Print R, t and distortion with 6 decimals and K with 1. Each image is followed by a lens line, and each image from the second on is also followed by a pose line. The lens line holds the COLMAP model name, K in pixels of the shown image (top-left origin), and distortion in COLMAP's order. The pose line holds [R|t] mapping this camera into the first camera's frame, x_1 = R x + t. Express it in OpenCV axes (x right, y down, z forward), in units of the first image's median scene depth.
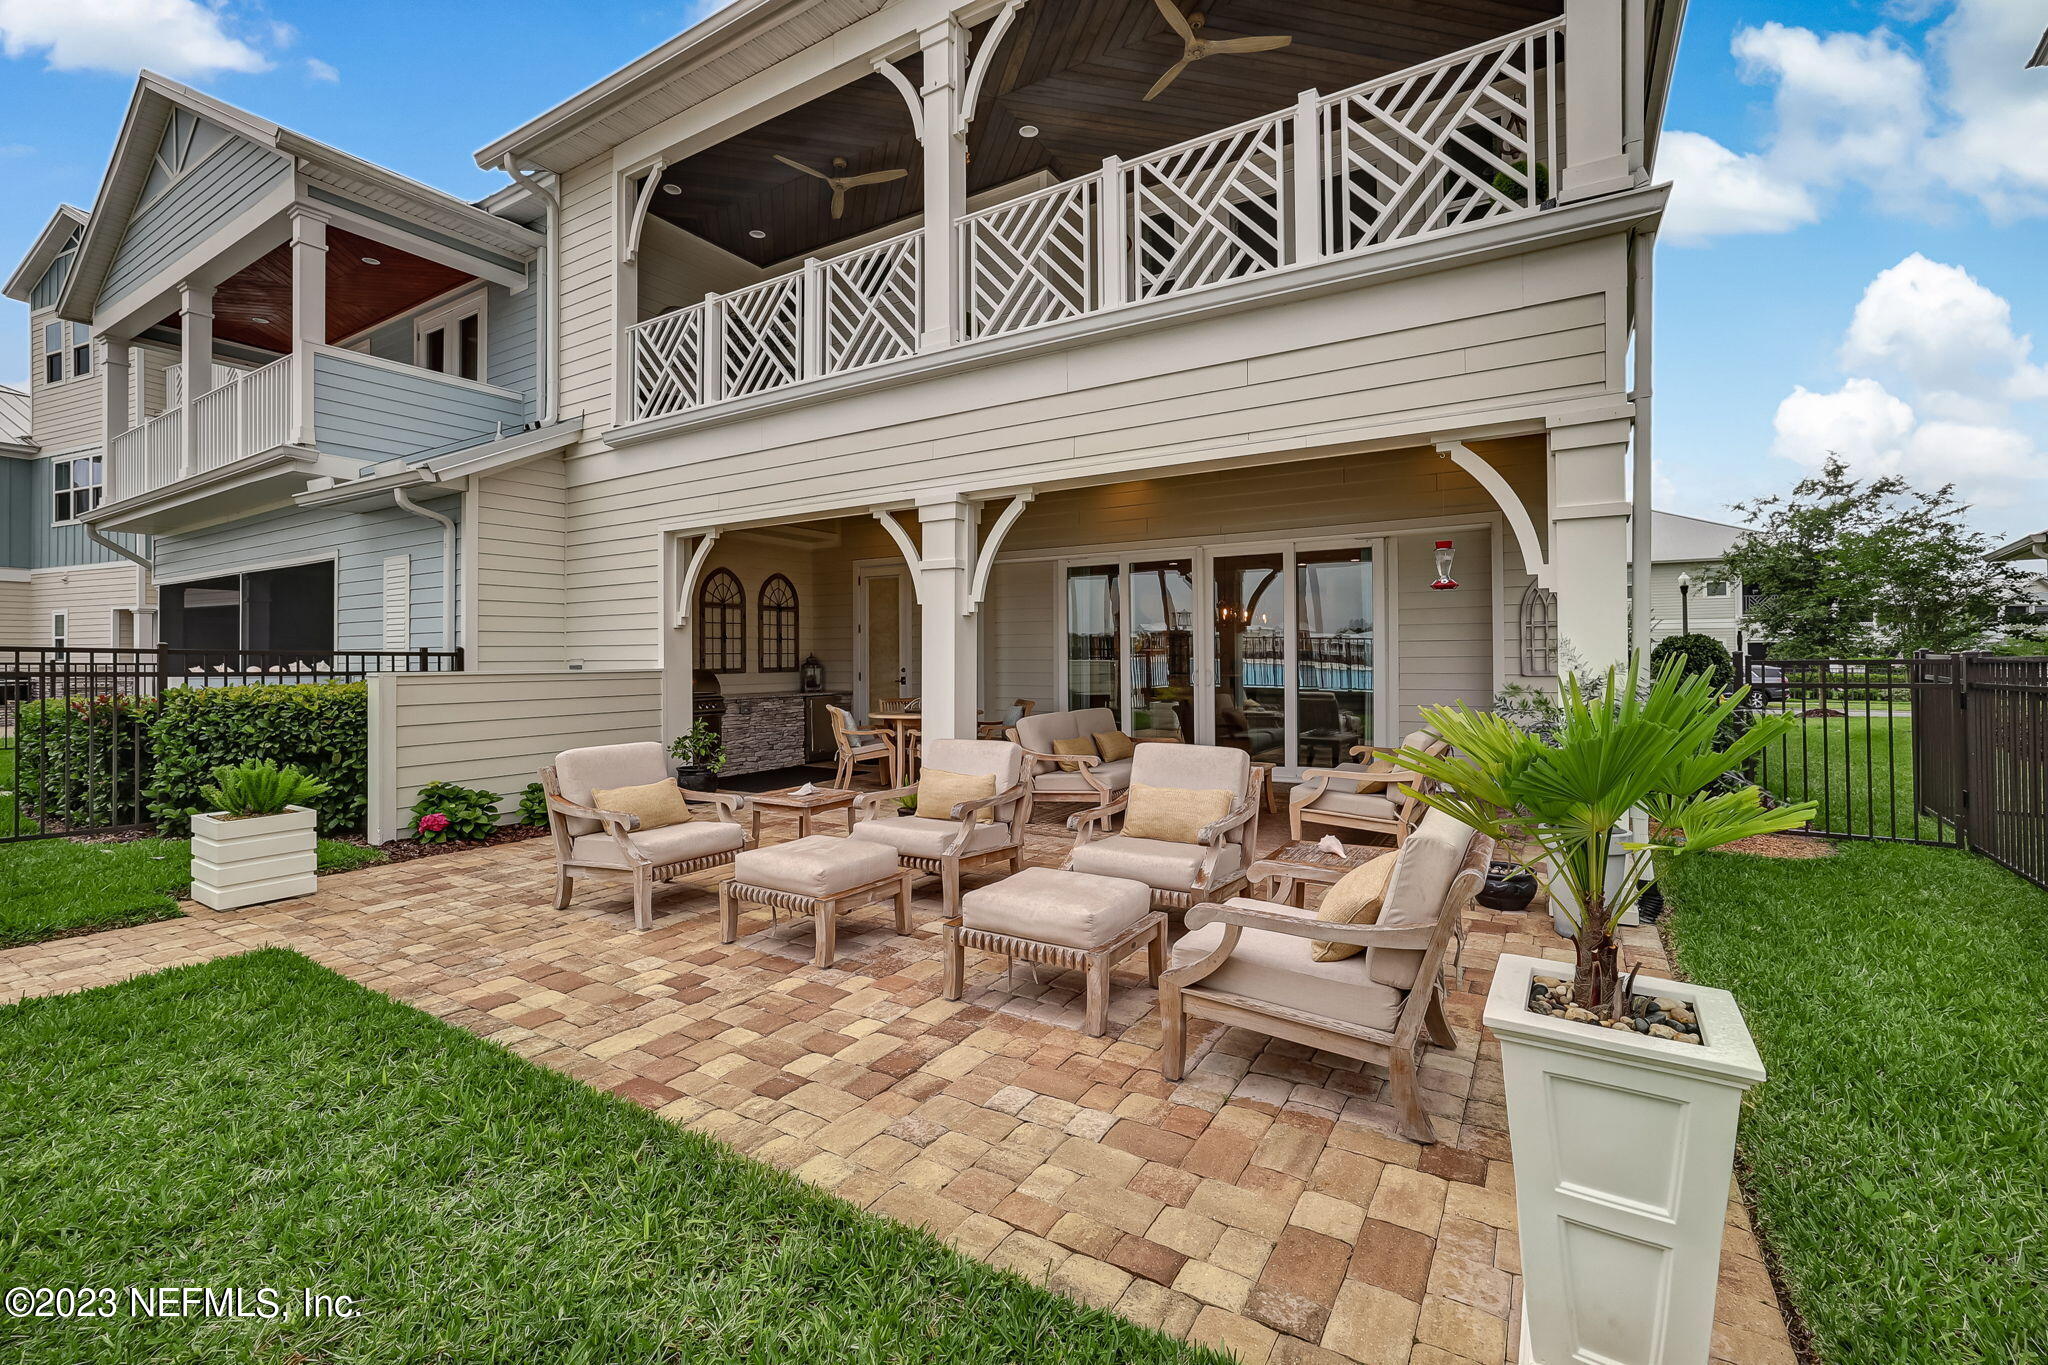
lens RADIAL K [[879.5, 0, 1008.9], [0, 879.5, 656.6], [0, 0, 1]] dist [-0.030467, 0.008752]
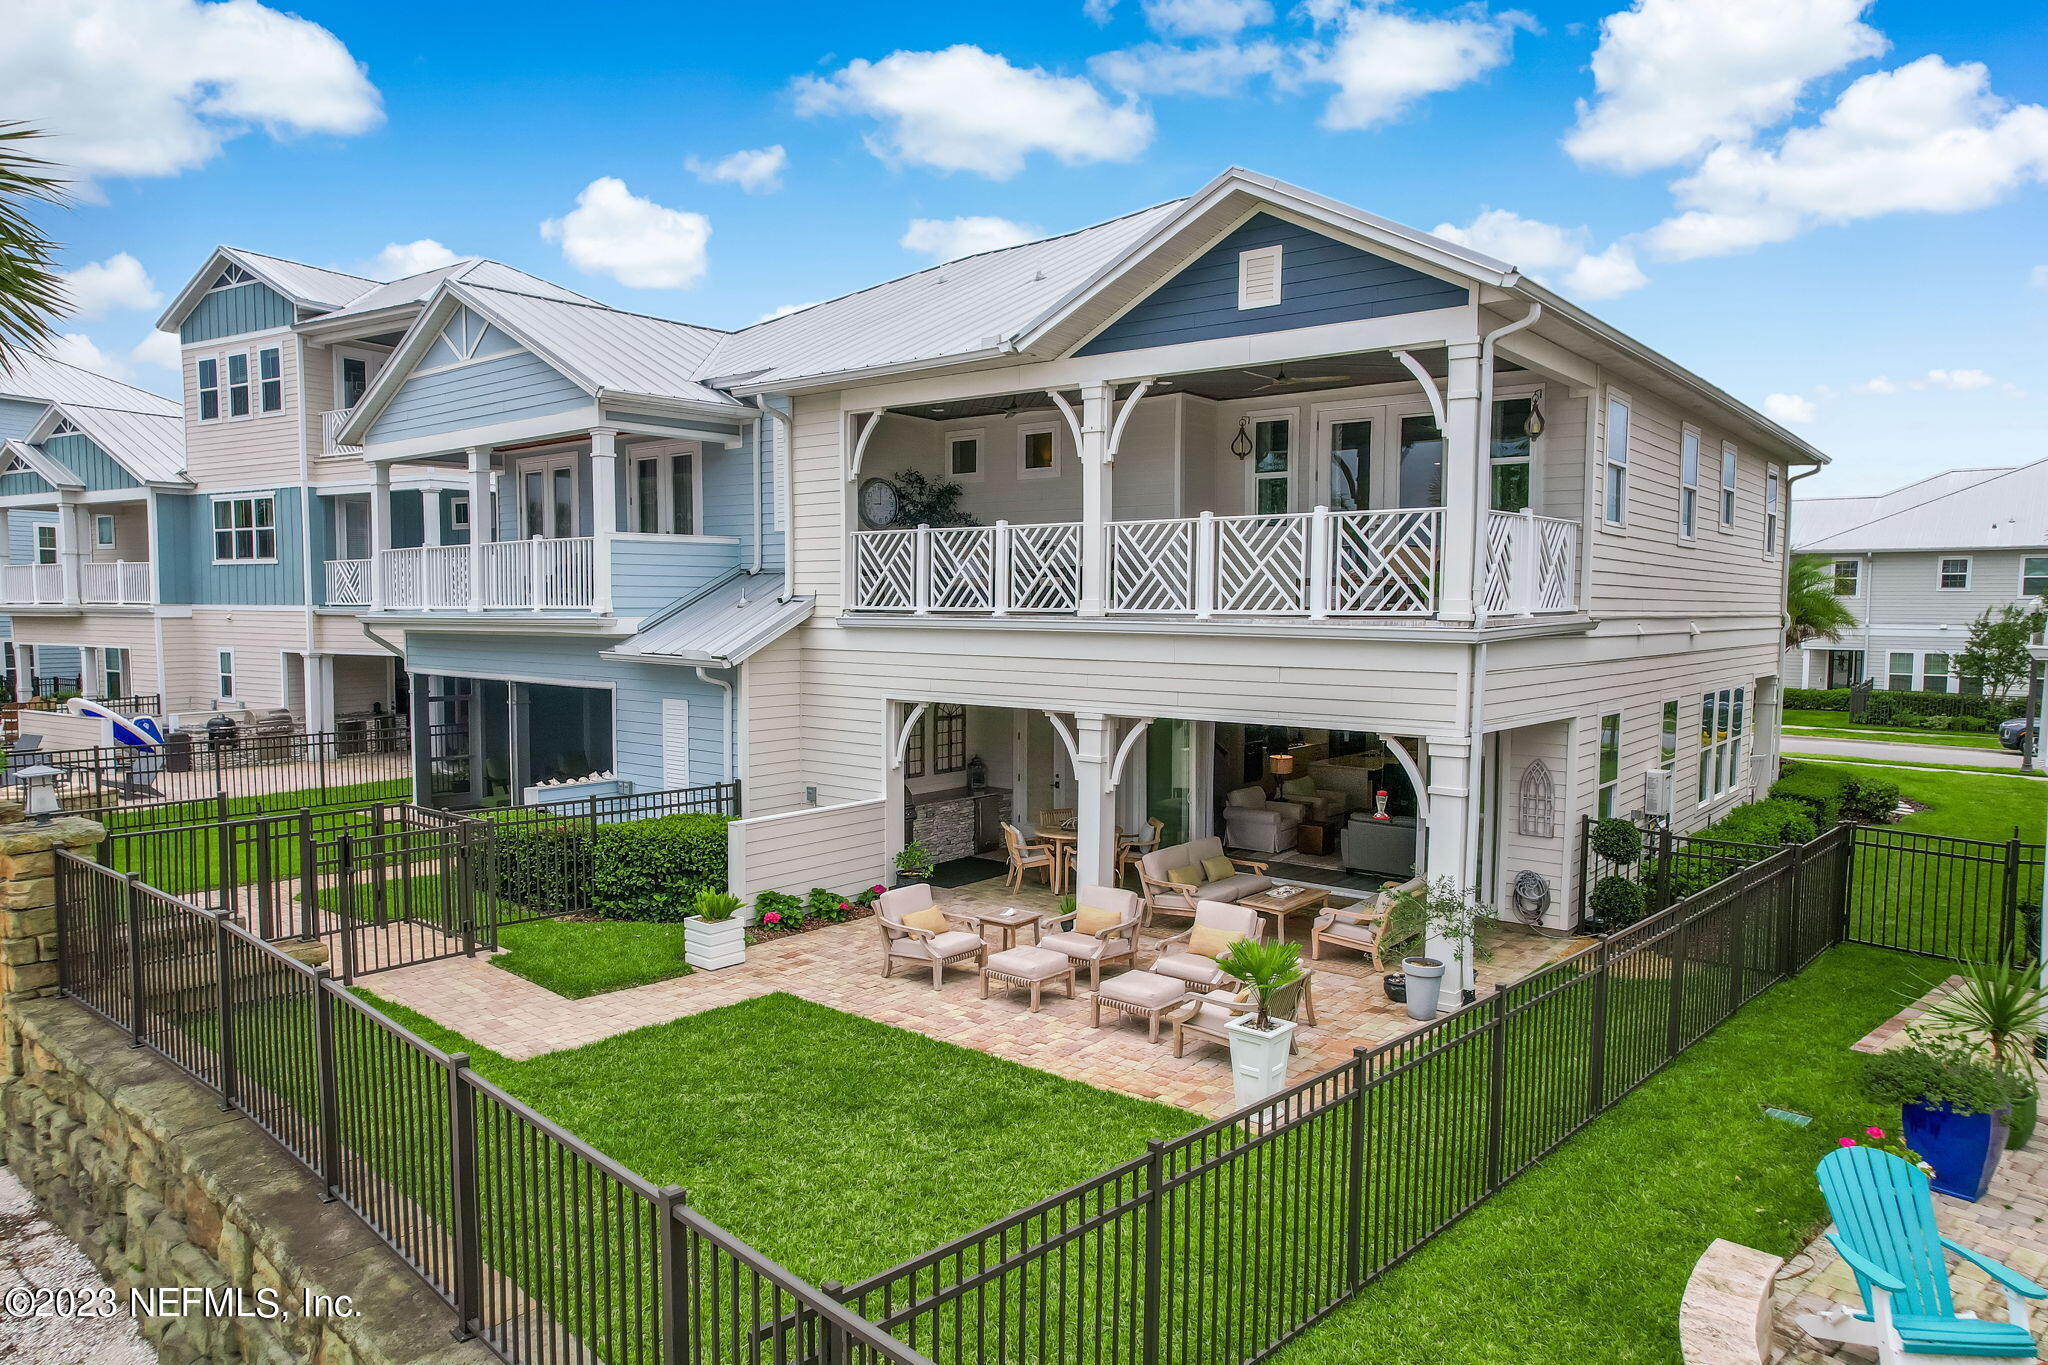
lens RADIAL K [[1339.6, 0, 1010.3], [0, 1339.6, 679.3], [0, 0, 1]] dist [-0.049021, -0.002065]
pose [[0.990982, 0.017921, -0.132794, 0.079786], [-0.008762, 0.997562, 0.069236, -0.366791], [0.133711, -0.067448, 0.988722, -1.172226]]
